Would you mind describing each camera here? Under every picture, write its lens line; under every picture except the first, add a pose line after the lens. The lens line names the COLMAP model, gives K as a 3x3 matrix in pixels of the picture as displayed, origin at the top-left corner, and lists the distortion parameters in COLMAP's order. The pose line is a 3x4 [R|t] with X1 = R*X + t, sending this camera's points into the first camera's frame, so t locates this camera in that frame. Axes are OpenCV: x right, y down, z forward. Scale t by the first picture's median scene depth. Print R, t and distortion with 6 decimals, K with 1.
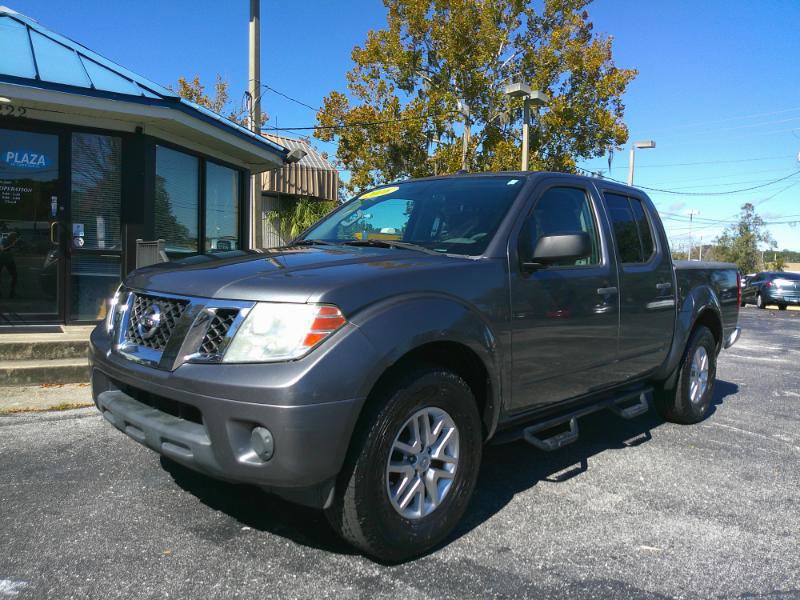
lens RADIAL K [[625.9, 0, 386.9], [0, 625.9, 300.3], [0, 0, 1]] dist [0.002383, -0.004997]
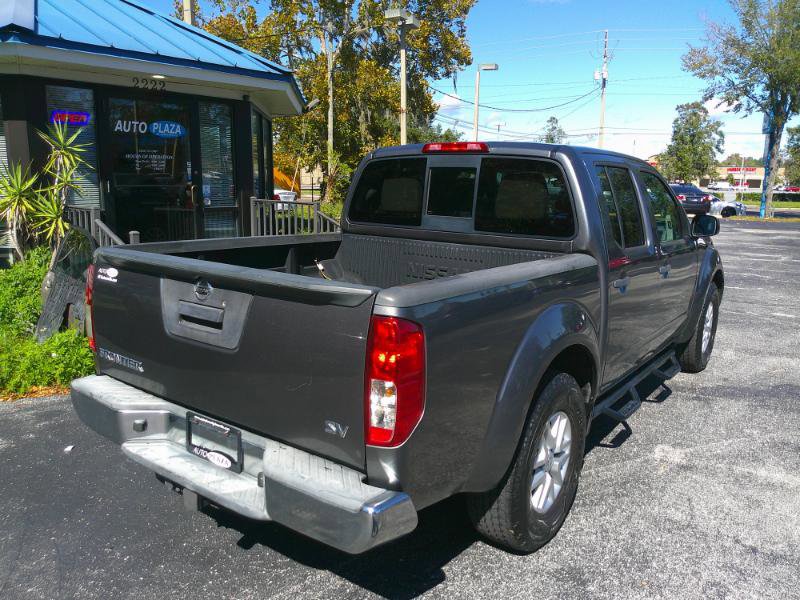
lens RADIAL K [[630.9, 0, 401.1], [0, 630.9, 298.3], [0, 0, 1]] dist [-0.006578, -0.003932]
pose [[0.948001, -0.084979, 0.306712, -0.141061], [0.041684, 0.988546, 0.145052, -0.018964], [-0.315526, -0.124724, 0.940685, -0.055078]]
